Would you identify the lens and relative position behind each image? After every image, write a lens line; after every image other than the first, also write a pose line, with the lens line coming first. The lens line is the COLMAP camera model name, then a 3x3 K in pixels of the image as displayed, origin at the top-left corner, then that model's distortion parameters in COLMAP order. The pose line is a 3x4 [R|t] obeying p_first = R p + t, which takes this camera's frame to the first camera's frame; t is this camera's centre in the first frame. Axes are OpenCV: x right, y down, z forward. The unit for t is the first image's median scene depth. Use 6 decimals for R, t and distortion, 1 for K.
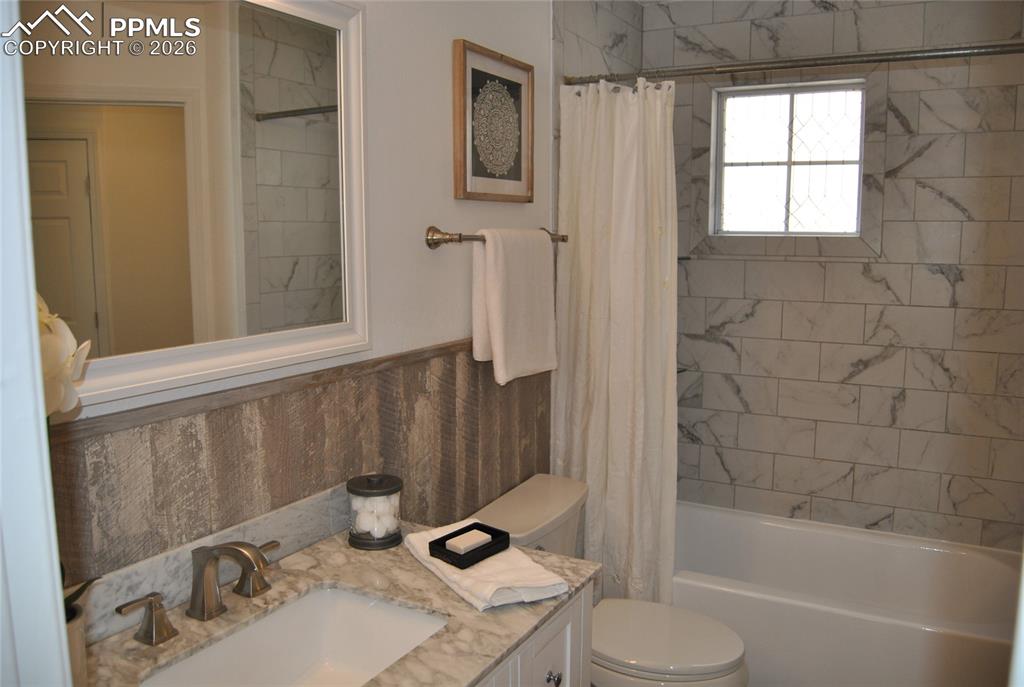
lens RADIAL K [[807.9, 0, 518.5], [0, 807.9, 348.5], [0, 0, 1]] dist [-0.096522, 0.040261]
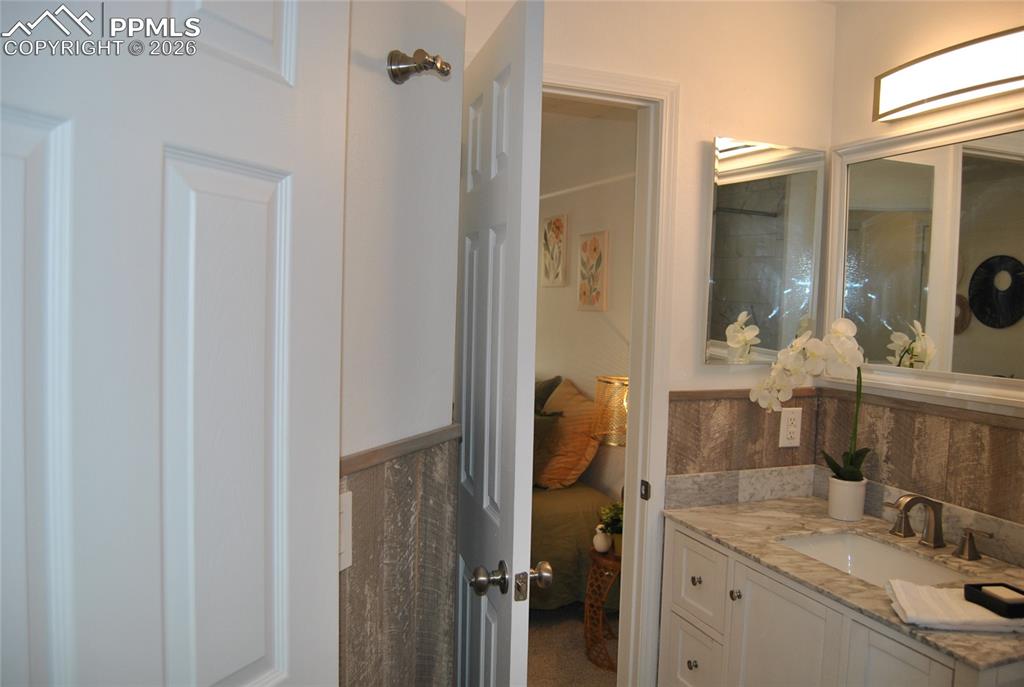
lens RADIAL K [[807.9, 0, 518.5], [0, 807.9, 348.5], [0, 0, 1]] dist [-0.096522, 0.040261]
pose [[-0.646384, 0.024572, -0.762617, 0.849234], [-0.135260, 0.979962, 0.146219, -0.101980], [0.750928, 0.197665, -0.630108, 0.853862]]
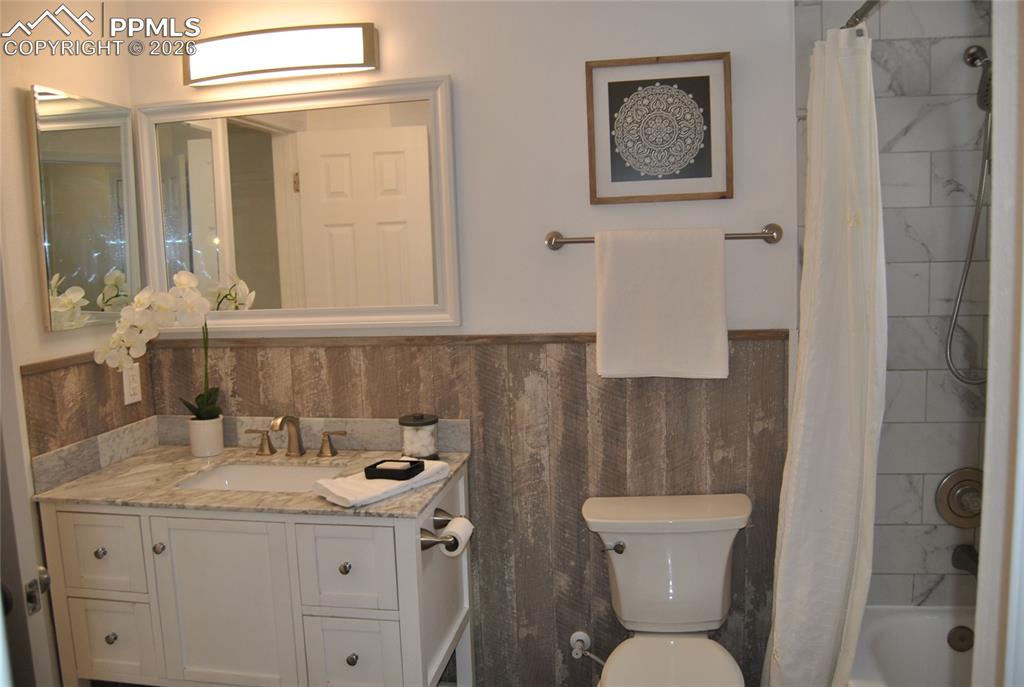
lens RADIAL K [[807.9, 0, 518.5], [0, 807.9, 348.5], [0, 0, 1]] dist [-0.096522, 0.040261]
pose [[0.318561, 0.100745, -0.942533, 0.993092], [-0.098138, 0.992498, 0.072916, -0.062439], [0.942808, 0.069270, 0.326058, 0.575588]]
